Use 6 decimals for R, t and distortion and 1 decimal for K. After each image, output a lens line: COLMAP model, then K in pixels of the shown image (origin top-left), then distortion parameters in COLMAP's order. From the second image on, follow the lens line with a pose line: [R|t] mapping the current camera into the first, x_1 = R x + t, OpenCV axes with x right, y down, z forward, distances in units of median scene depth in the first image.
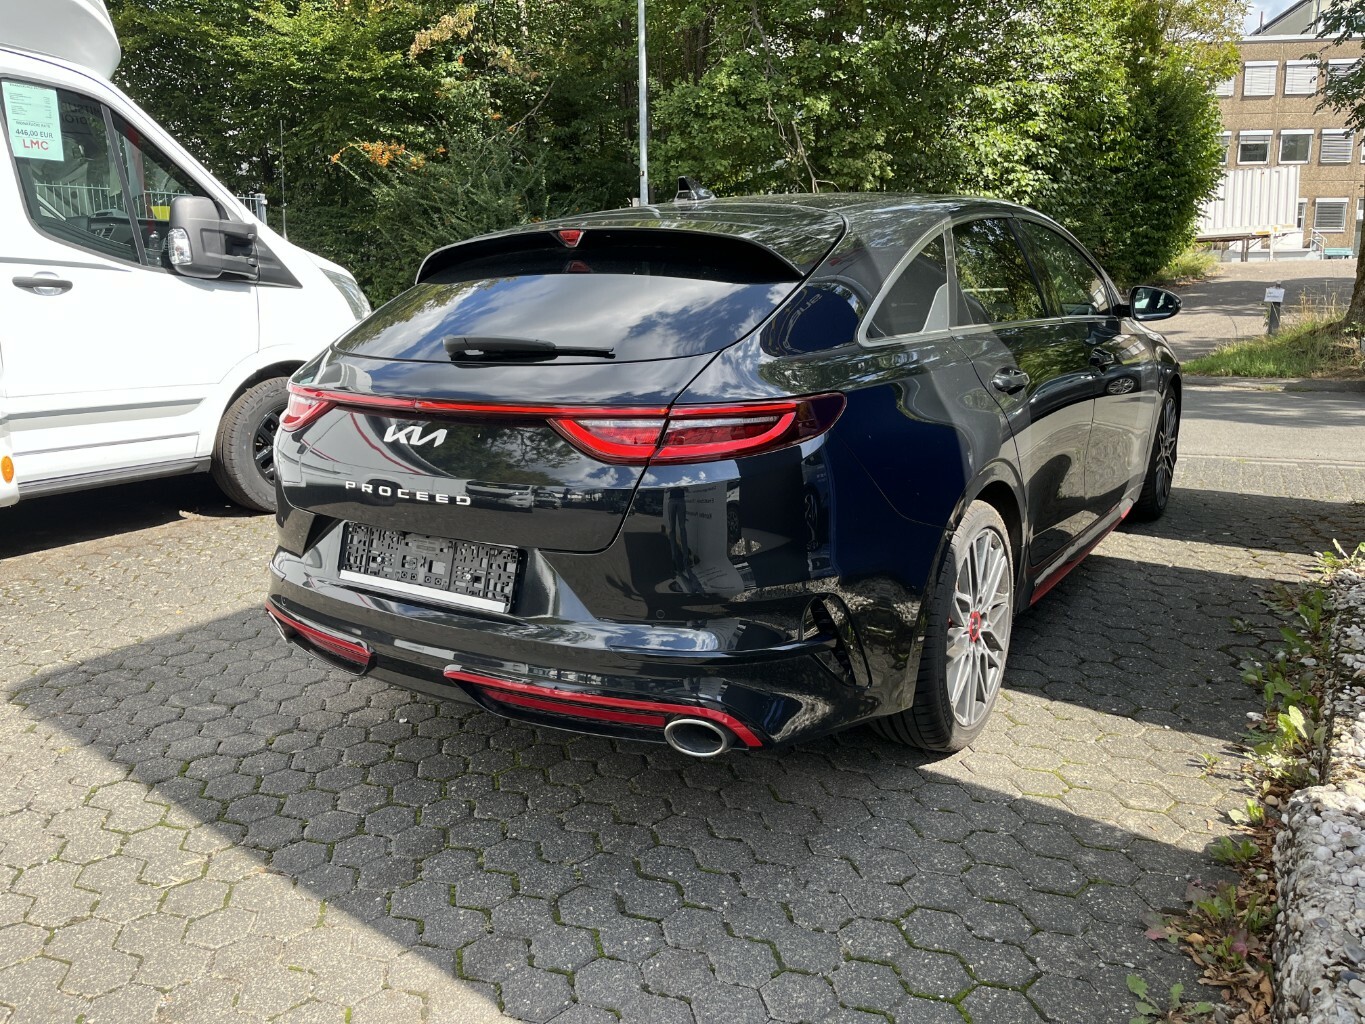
lens RADIAL K [[1036.6, 0, 674.6], [0, 1036.6, 505.6], [0, 0, 1]] dist [0.058611, -0.076442]
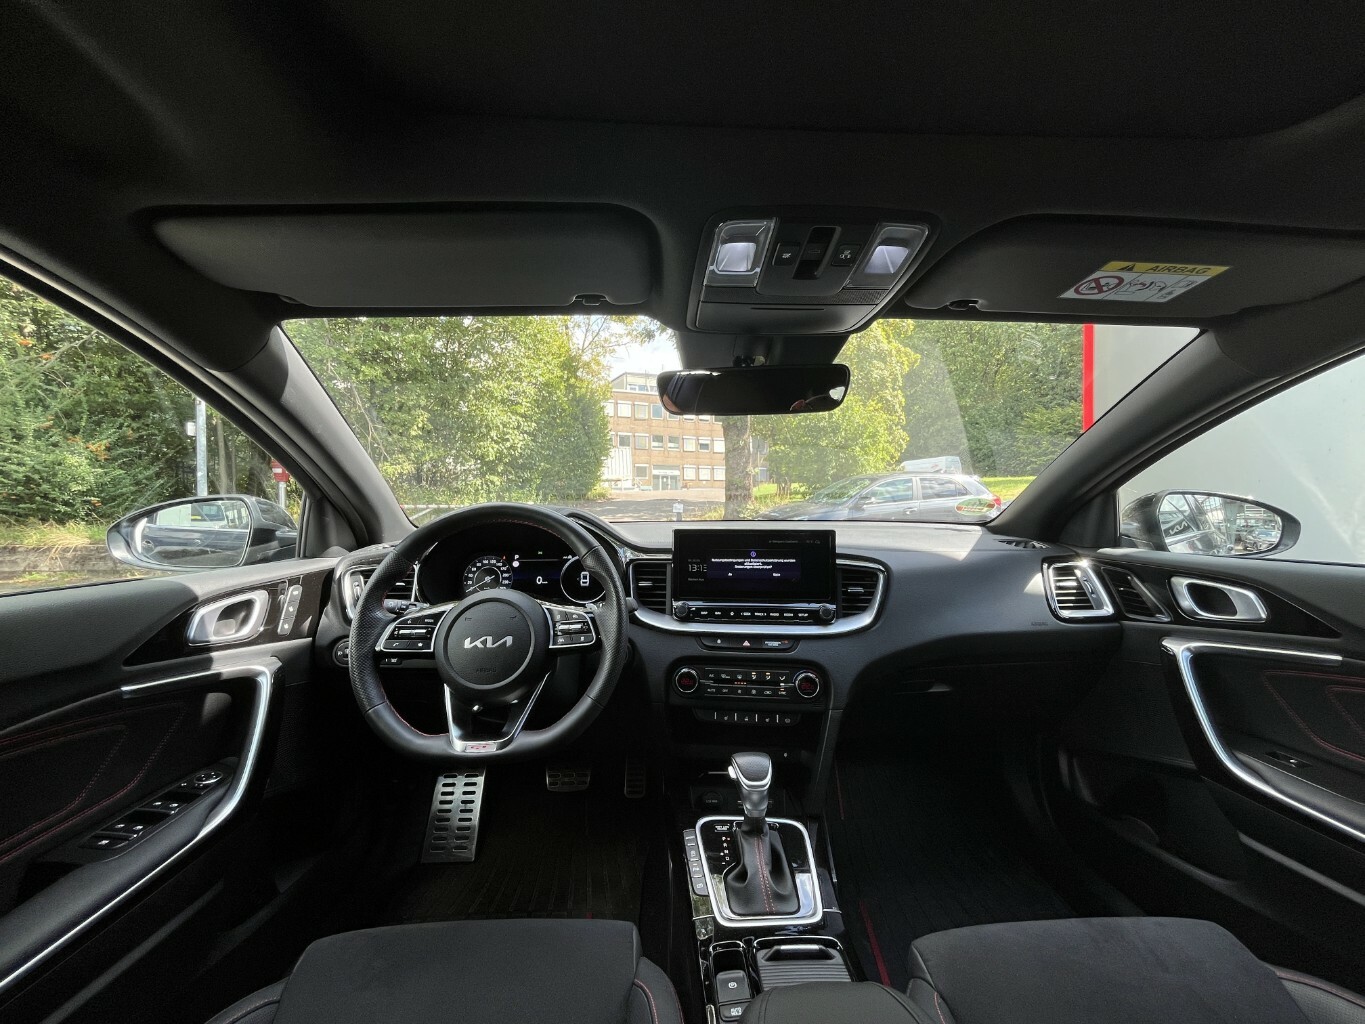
lens RADIAL K [[550.8, 0, 676.1], [0, 550.8, 511.2], [0, 0, 1]] dist [-0.000751, -0.000123]
pose [[0.804211, -0.004344, 0.594328, 0.028037], [0.118283, 0.981140, -0.152883, -0.047154], [-0.582455, 0.193249, 0.789558, 0.231936]]
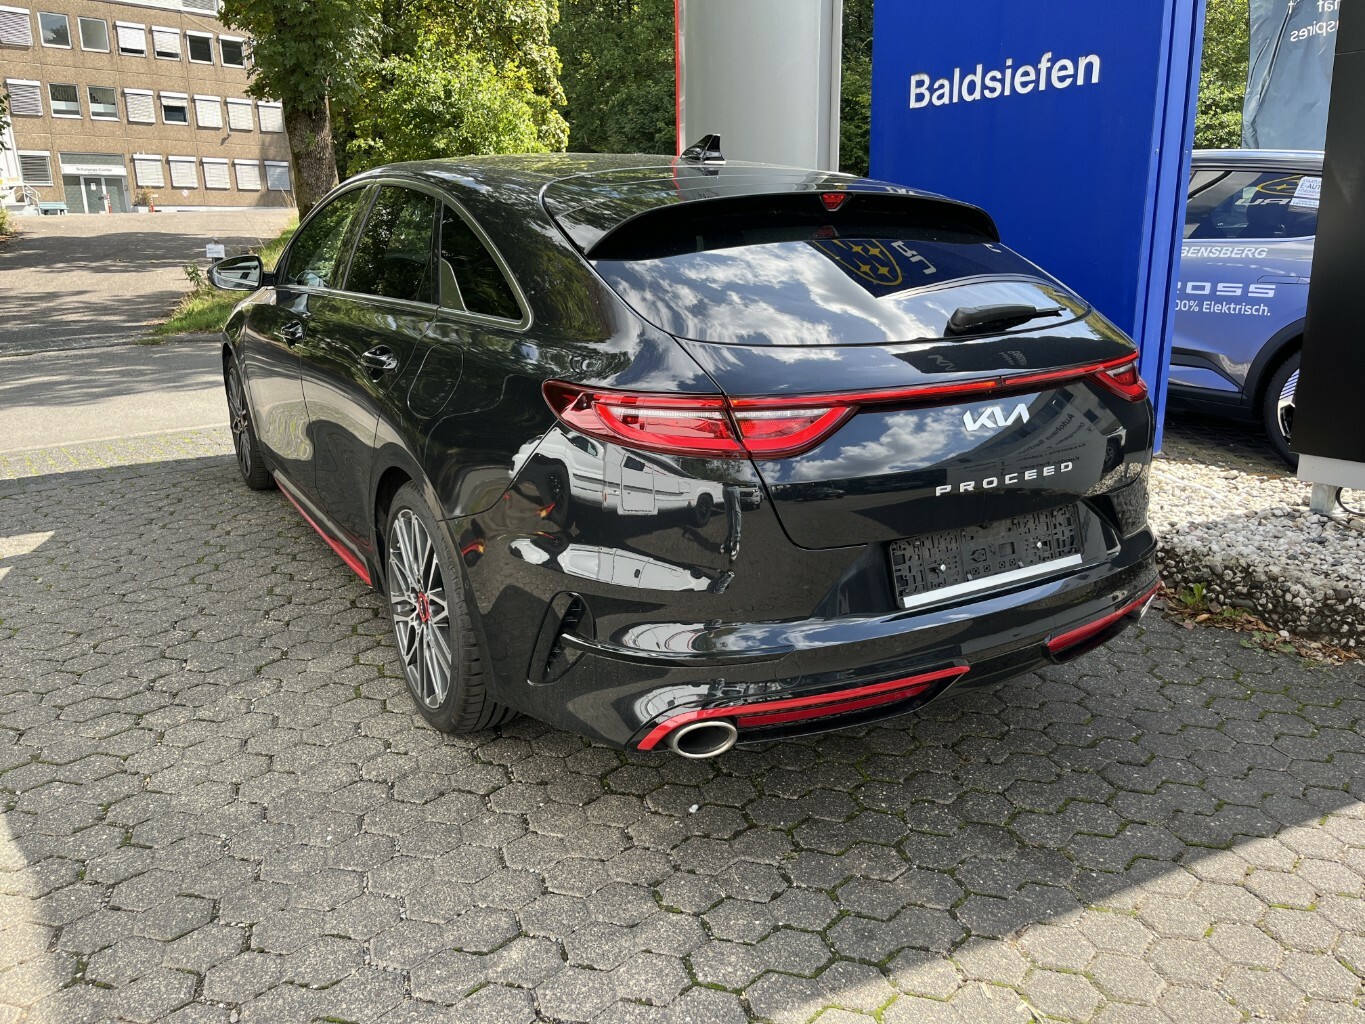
lens RADIAL K [[1036.6, 0, 688.0], [0, 1036.6, 515.7], [0, 0, 1]] dist [0.058611, -0.076442]
pose [[0.423906, -0.237172, 0.874102, -0.159291], [0.192789, 0.966616, 0.168779, -0.025517], [-0.884950, 0.096971, 0.455478, 0.109512]]
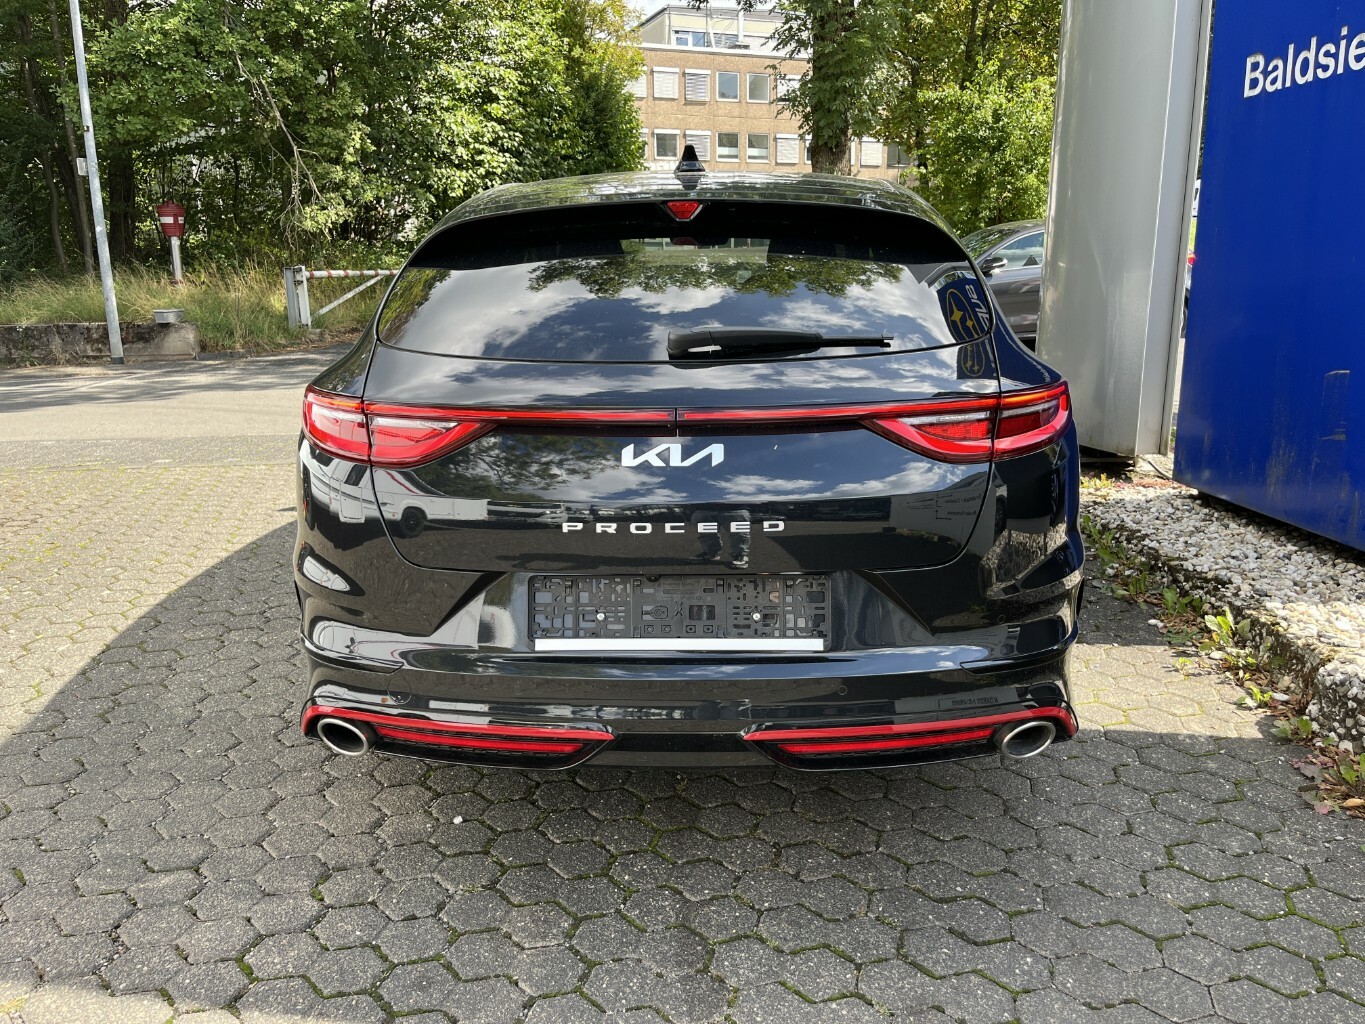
lens RADIAL K [[1036.6, 0, 682.3], [0, 1036.6, 509.3], [0, 0, 1]] dist [0.058611, -0.076442]
pose [[0.848956, -0.120500, 0.514541, -0.087310], [0.109074, 0.992646, 0.052503, -0.008865], [-0.517084, 0.011551, 0.855857, 0.041183]]
